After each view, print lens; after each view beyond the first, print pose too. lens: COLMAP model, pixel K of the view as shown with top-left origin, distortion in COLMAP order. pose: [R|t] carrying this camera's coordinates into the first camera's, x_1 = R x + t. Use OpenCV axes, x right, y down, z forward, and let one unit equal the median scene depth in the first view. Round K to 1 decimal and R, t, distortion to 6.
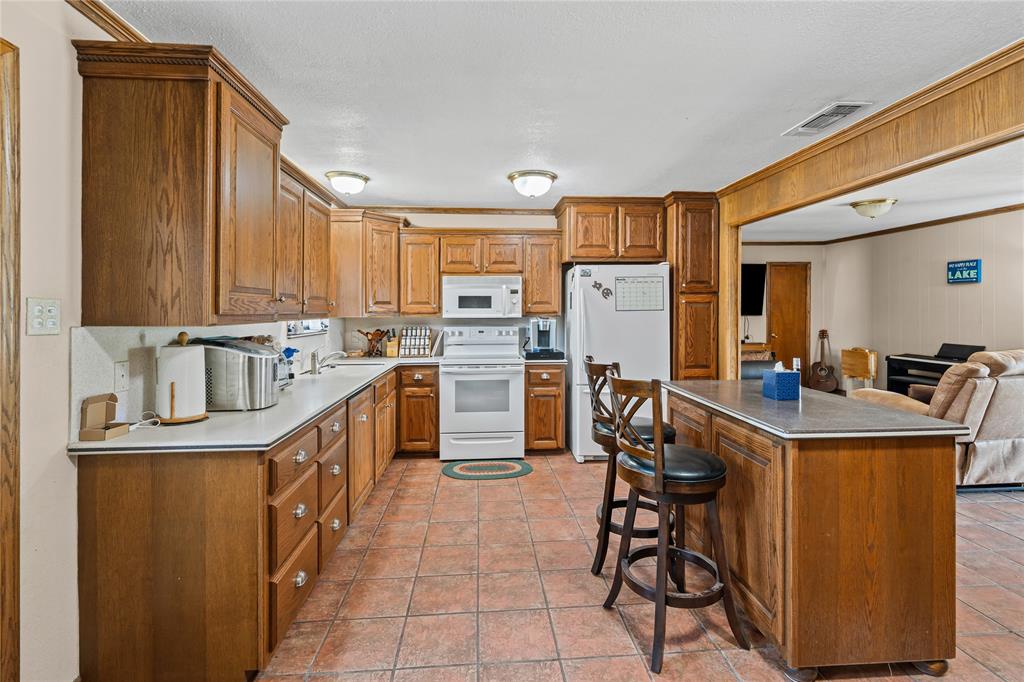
lens RADIAL K [[468.8, 0, 516.6], [0, 468.8, 313.2], [0, 0, 1]] dist [-0.003227, 0.002263]
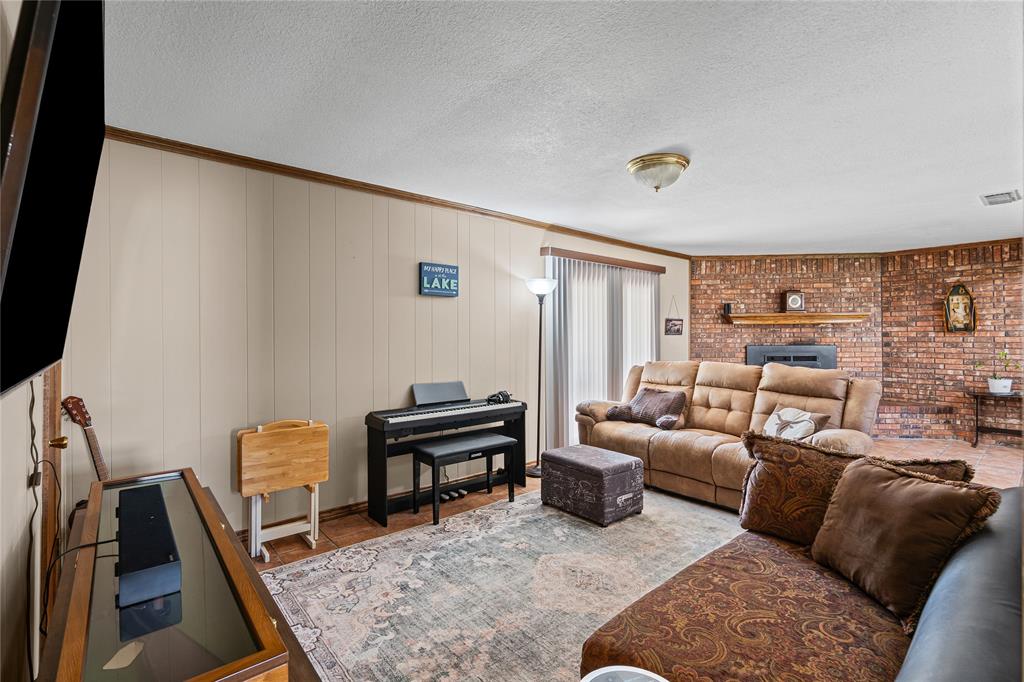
lens RADIAL K [[468.8, 0, 518.3], [0, 468.8, 331.8], [0, 0, 1]] dist [-0.003227, 0.002263]
pose [[-0.598201, 0.006994, 0.801315, 0.250748], [0.010021, 0.999949, -0.001247, -0.006043], [-0.801283, 0.007284, -0.598241, 1.057063]]
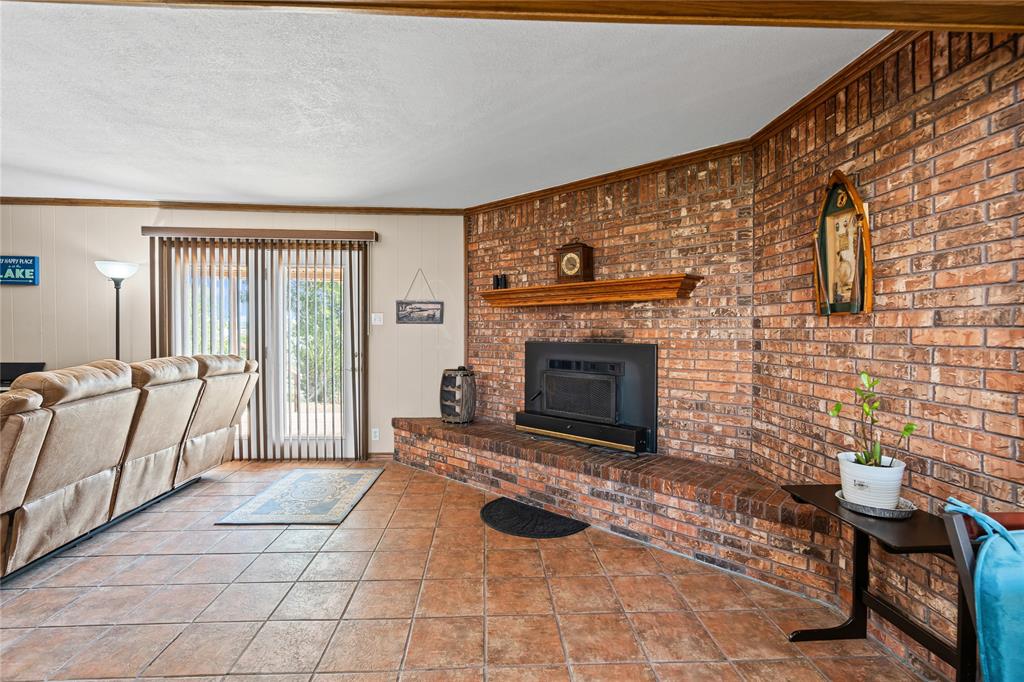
lens RADIAL K [[468.8, 0, 510.7], [0, 468.8, 333.6], [0, 0, 1]] dist [-0.003227, 0.002263]
pose [[0.012347, -0.011055, 0.999863, 0.145713], [0.003957, 0.999932, 0.011007, 0.009433], [-0.999916, 0.003821, 0.012390, 0.133145]]
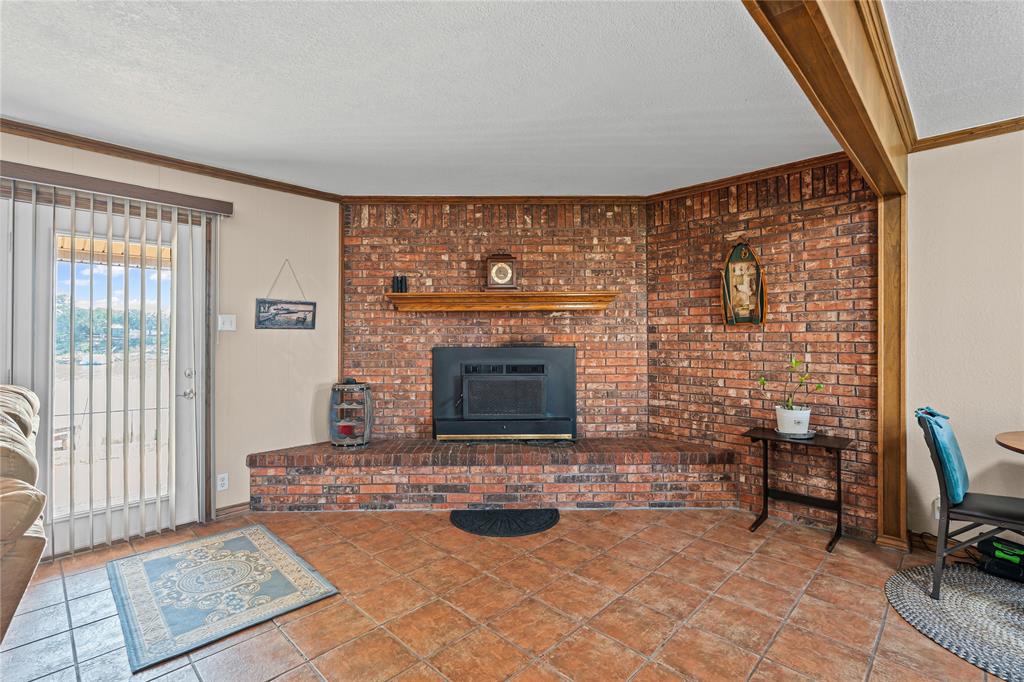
lens RADIAL K [[468.8, 0, 515.2], [0, 468.8, 328.6], [0, 0, 1]] dist [-0.003227, 0.002263]
pose [[-0.669897, 0.010126, 0.742385, 0.245996], [0.007708, 0.999948, -0.006683, 0.007171], [-0.742414, 0.001245, -0.669941, 0.428020]]
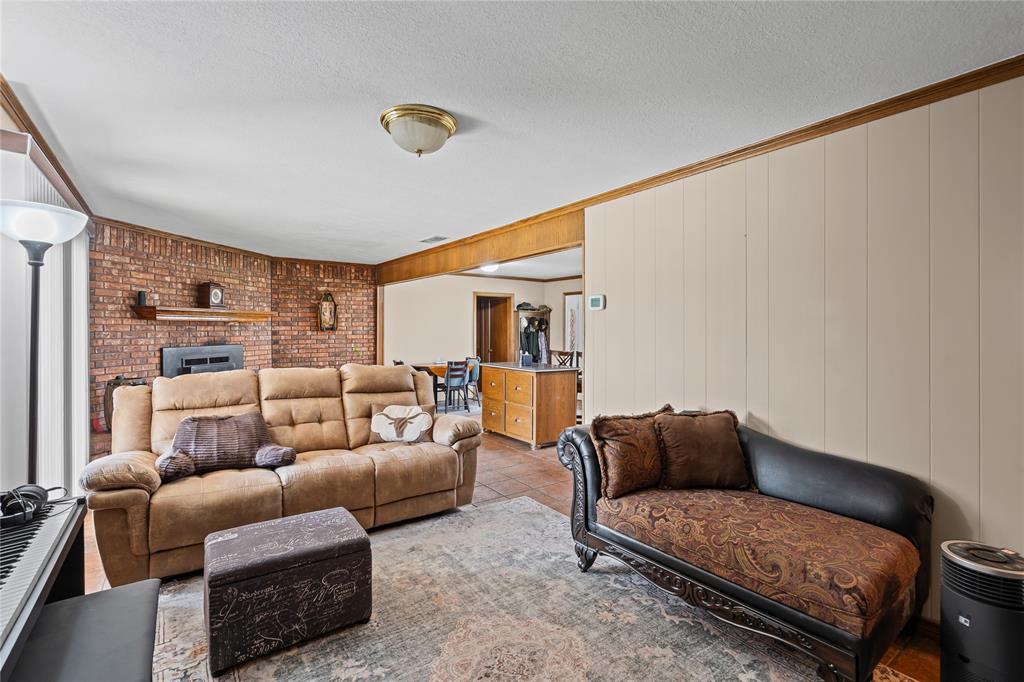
lens RADIAL K [[468.8, 0, 501.2], [0, 468.8, 334.1], [0, 0, 1]] dist [-0.003227, 0.002263]
pose [[-0.859981, 0.004632, -0.510305, 0.651177], [-0.003069, 0.999894, 0.014249, -0.008176], [0.510317, 0.013820, -0.859875, 1.024547]]
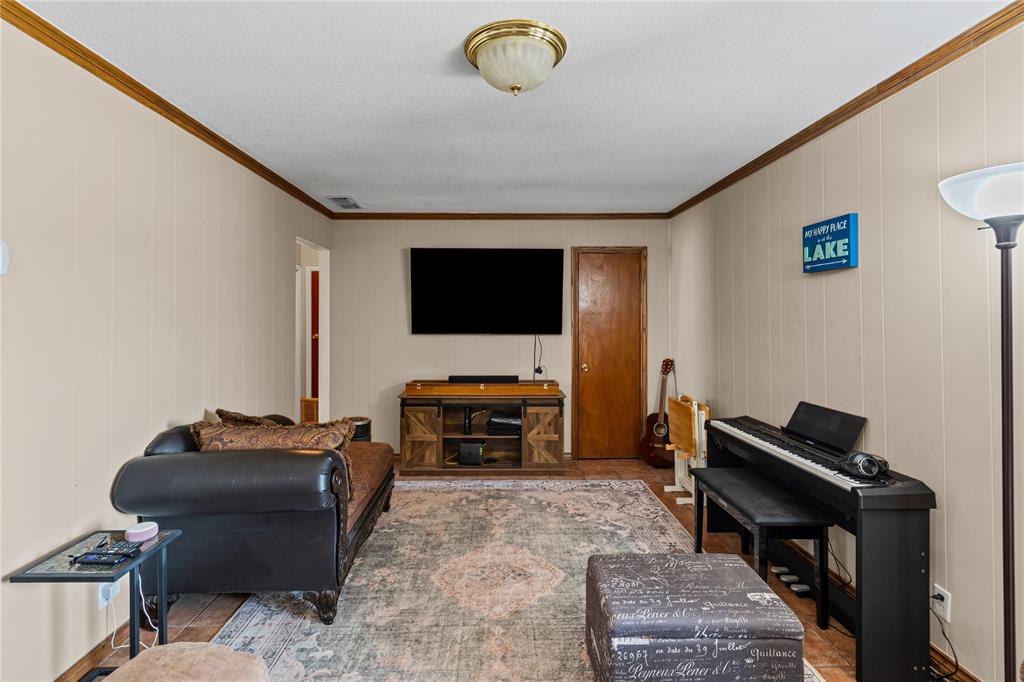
lens RADIAL K [[468.8, 0, 496.3], [0, 468.8, 308.7], [0, 0, 1]] dist [-0.003227, 0.002263]
pose [[0.997838, 0.000815, -0.065714, 0.531940], [-0.002944, 0.999474, -0.032307, -0.010030], [0.065653, 0.032430, 0.997315, 0.426889]]
